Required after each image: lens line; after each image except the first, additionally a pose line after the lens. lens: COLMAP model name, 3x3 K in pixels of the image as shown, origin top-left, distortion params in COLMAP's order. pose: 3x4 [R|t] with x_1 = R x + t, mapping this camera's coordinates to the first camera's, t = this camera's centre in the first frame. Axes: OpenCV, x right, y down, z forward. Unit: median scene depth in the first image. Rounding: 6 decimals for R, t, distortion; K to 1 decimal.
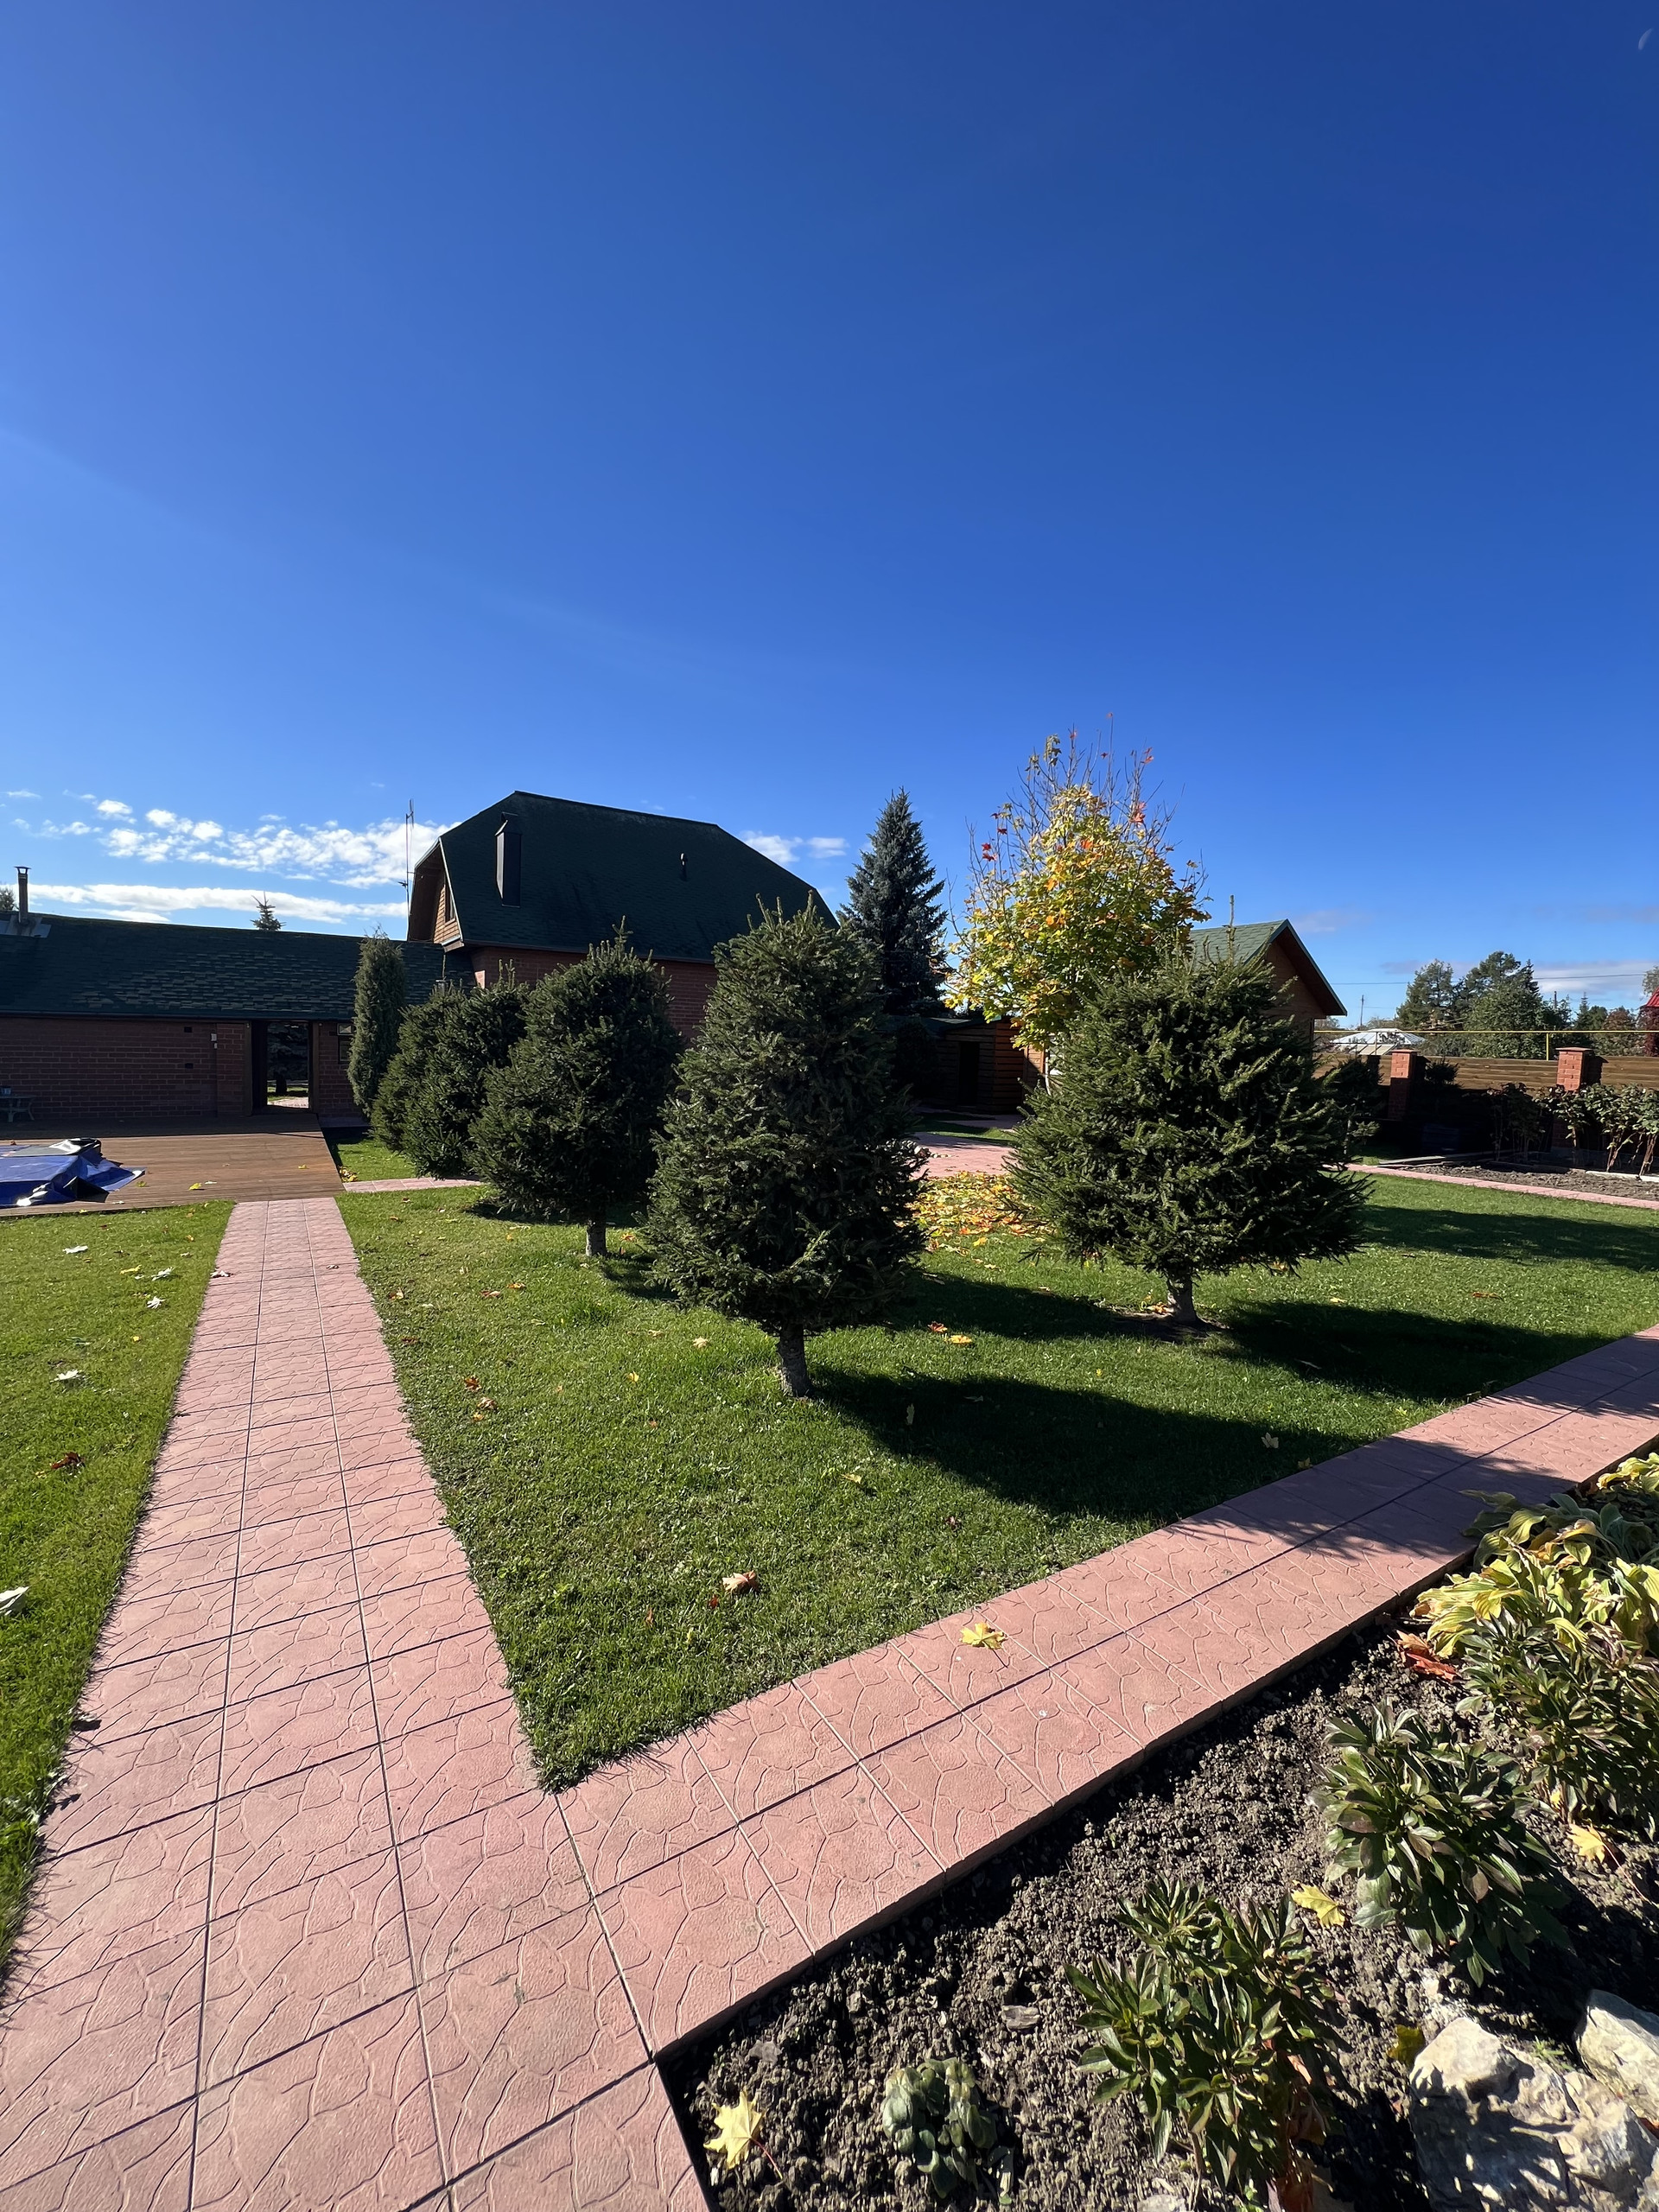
lens RADIAL K [[877.2, 0, 821.3], [0, 877.2, 1106.1], [0, 0, 1]] dist [-0.003928, -0.000351]
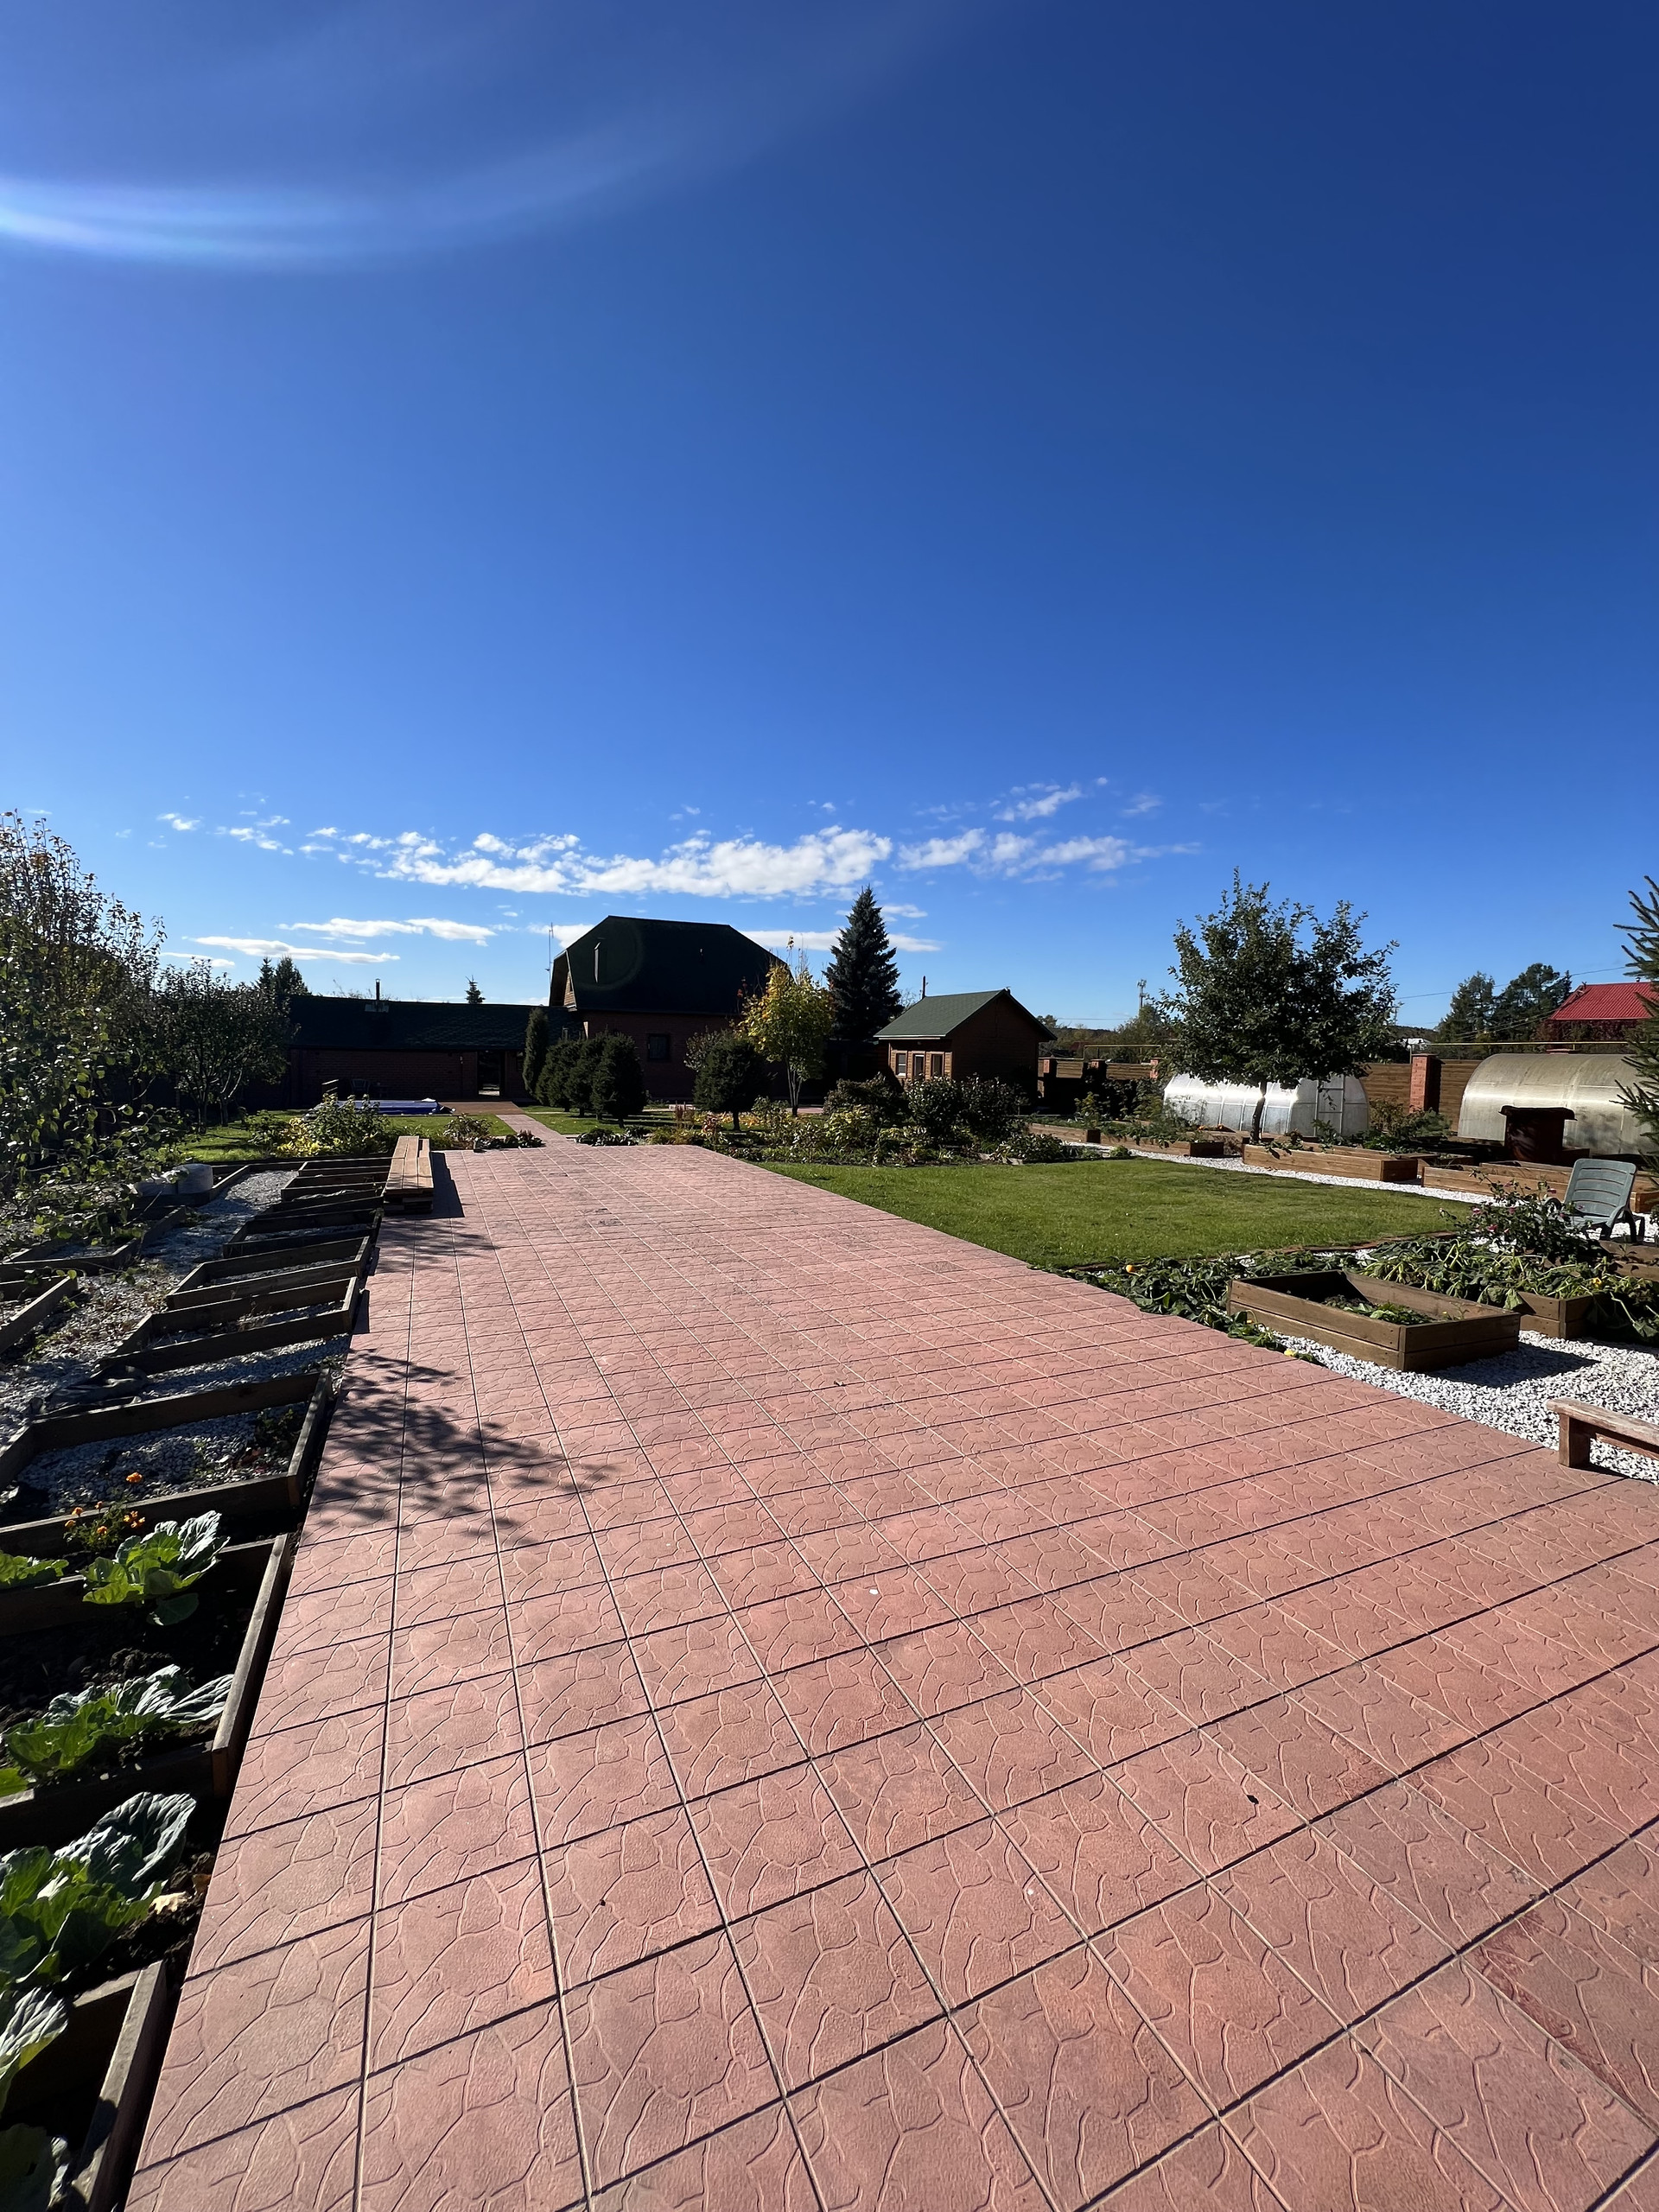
lens RADIAL K [[877.2, 0, 838.0], [0, 877.2, 1118.5], [0, 0, 1]] dist [-0.003928, -0.000351]
pose [[0.992196, -0.001286, -0.124683, 0.227492], [0.001060, 0.999998, -0.001877, 0.034459], [0.124685, 0.001730, 0.992195, -0.477552]]
